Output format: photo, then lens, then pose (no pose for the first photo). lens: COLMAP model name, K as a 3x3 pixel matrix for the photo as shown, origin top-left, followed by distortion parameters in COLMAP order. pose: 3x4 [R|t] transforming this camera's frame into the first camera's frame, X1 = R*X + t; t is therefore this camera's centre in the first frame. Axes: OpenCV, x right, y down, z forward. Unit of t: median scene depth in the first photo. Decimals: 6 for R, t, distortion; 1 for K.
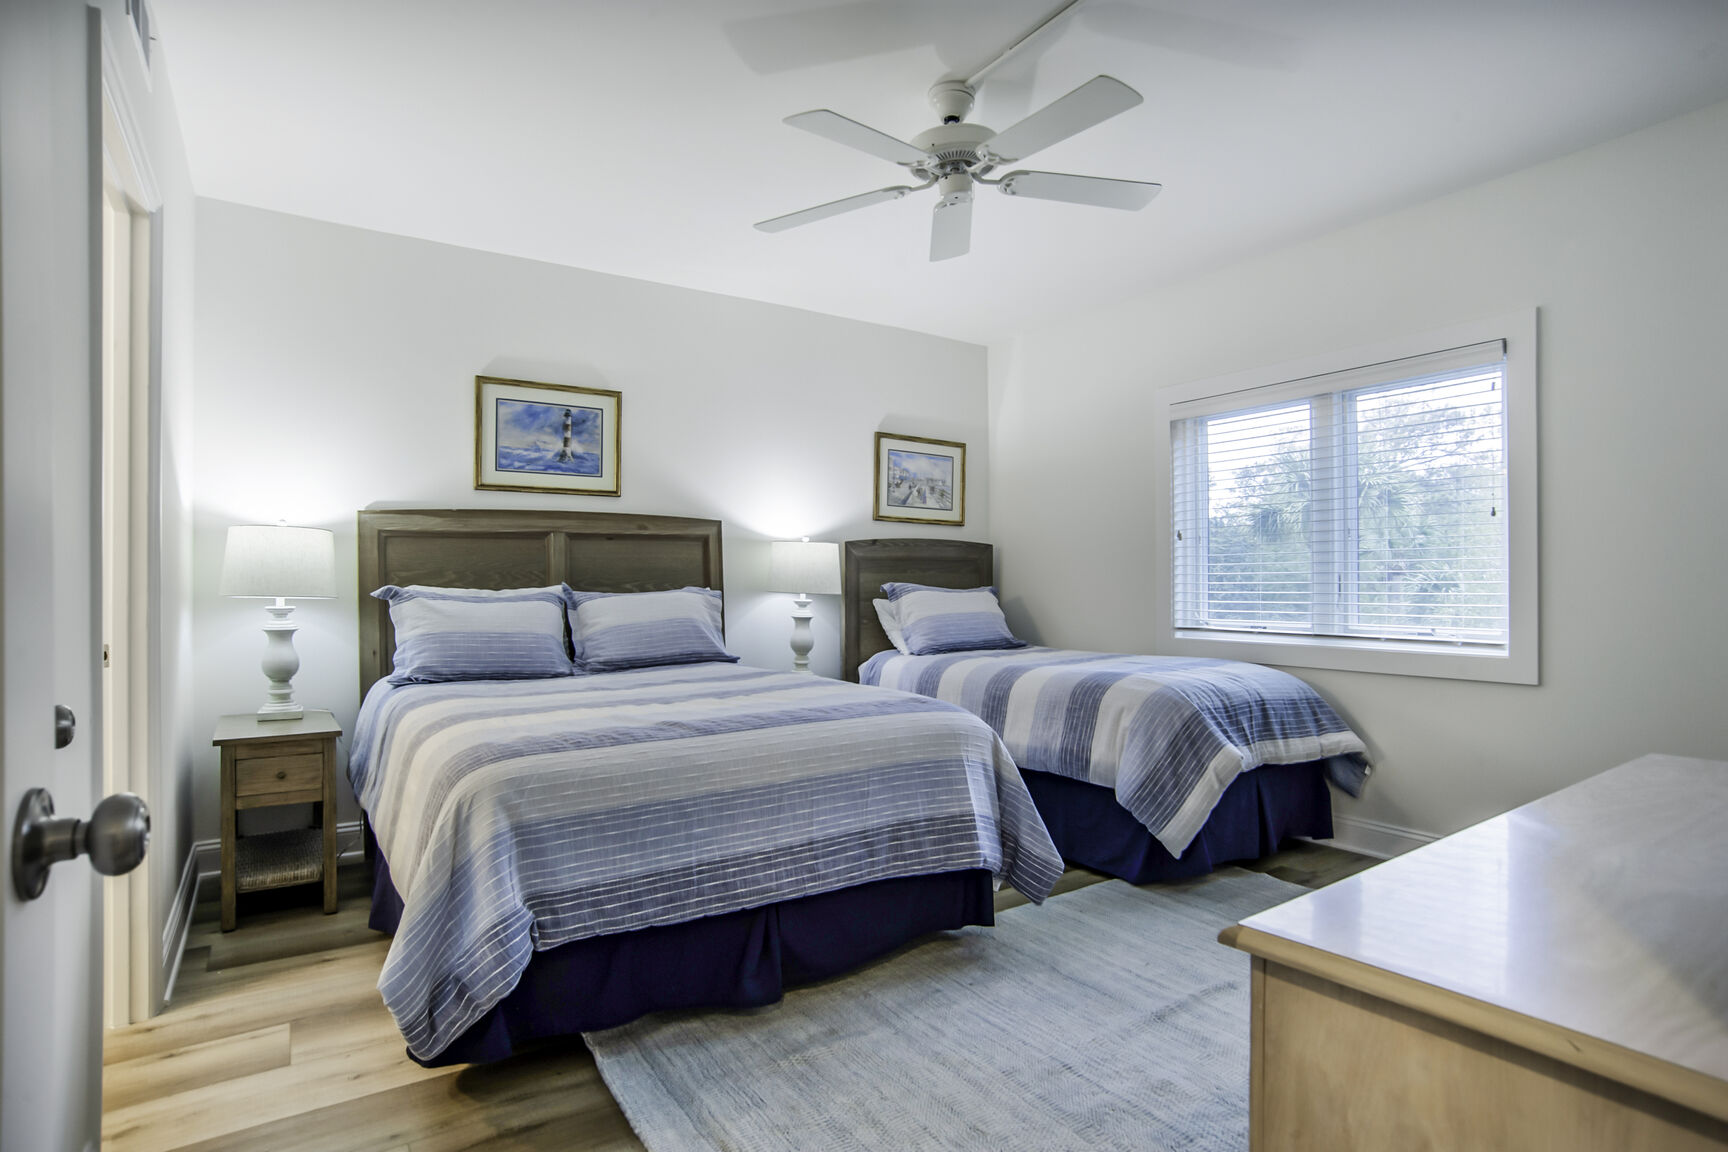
lens RADIAL K [[889.6, 0, 864.0], [0, 889.6, 597.8], [0, 0, 1]] dist [-0.082927, 0.050654]
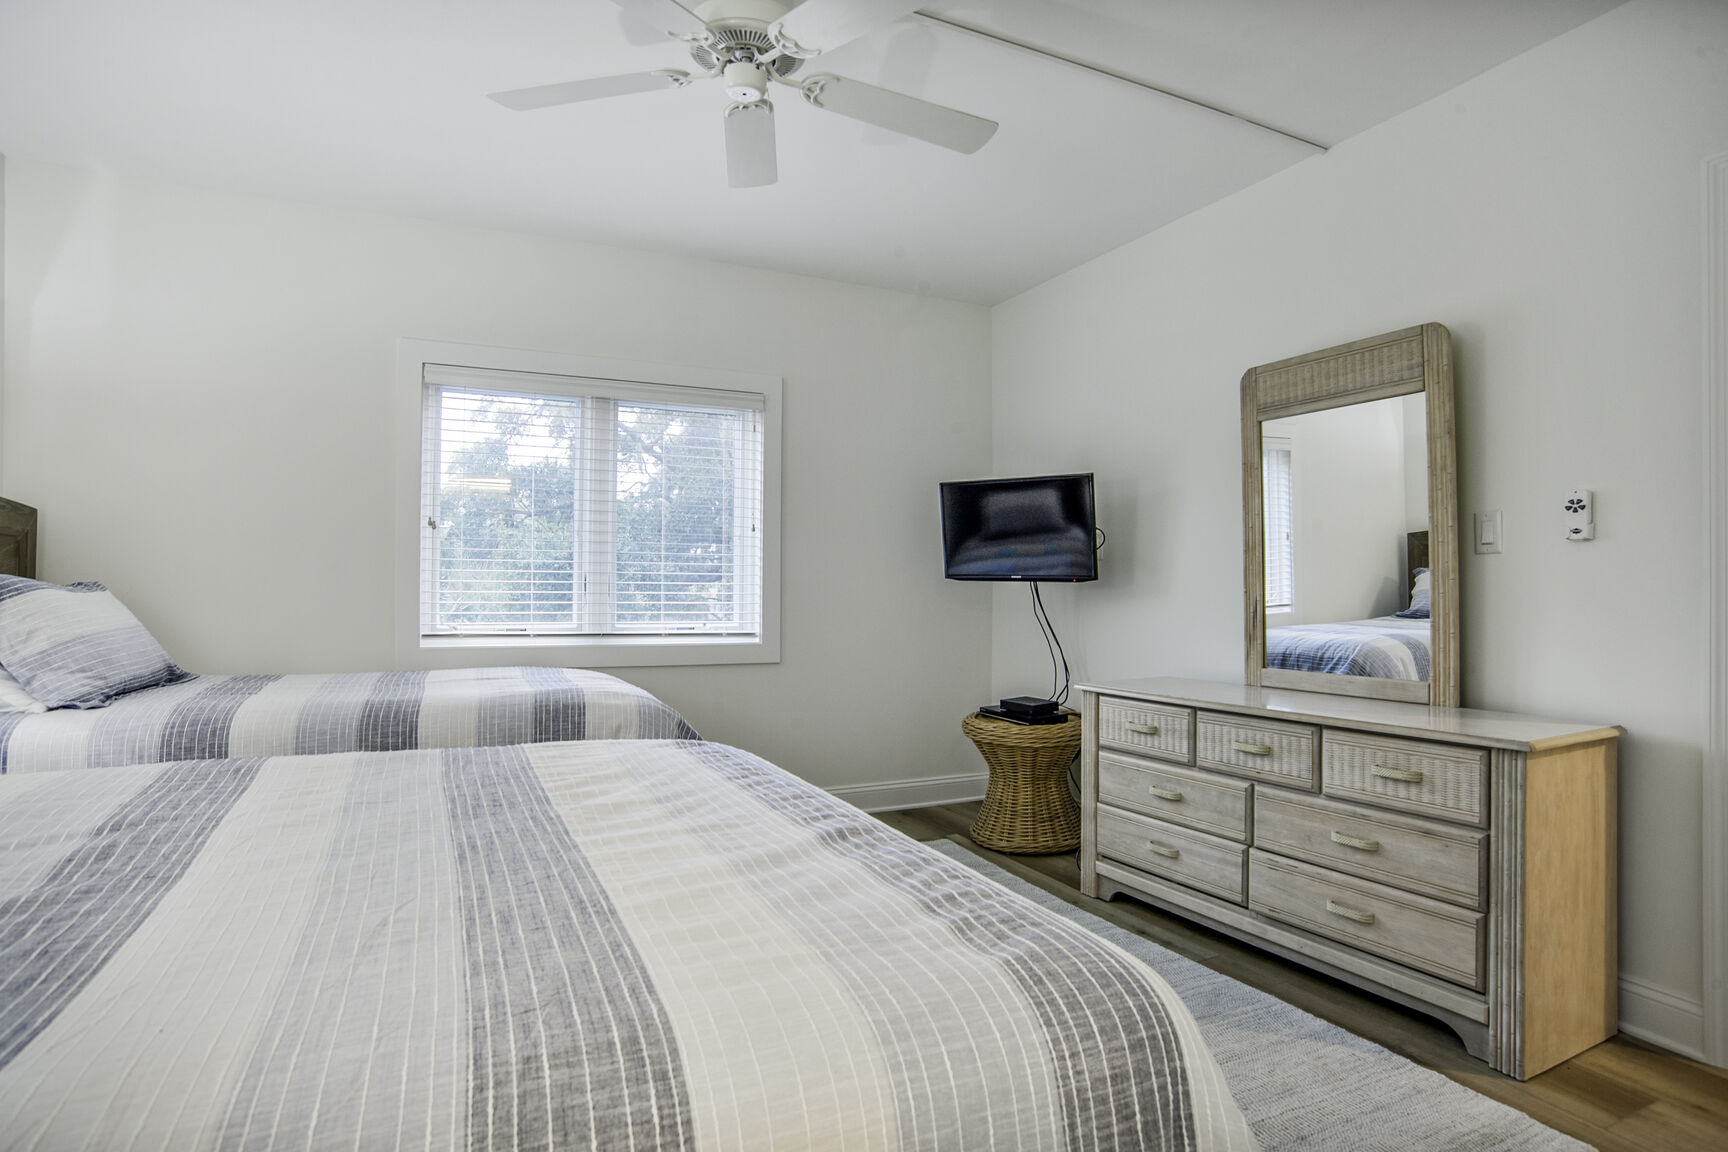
lens RADIAL K [[889.6, 0, 864.0], [0, 889.6, 597.8], [0, 0, 1]] dist [-0.082927, 0.050654]
pose [[0.156575, -0.006178, 0.987647, -0.412581], [0.004168, 0.999976, 0.005594, -0.003796], [-0.987657, 0.003241, 0.156596, 0.505214]]
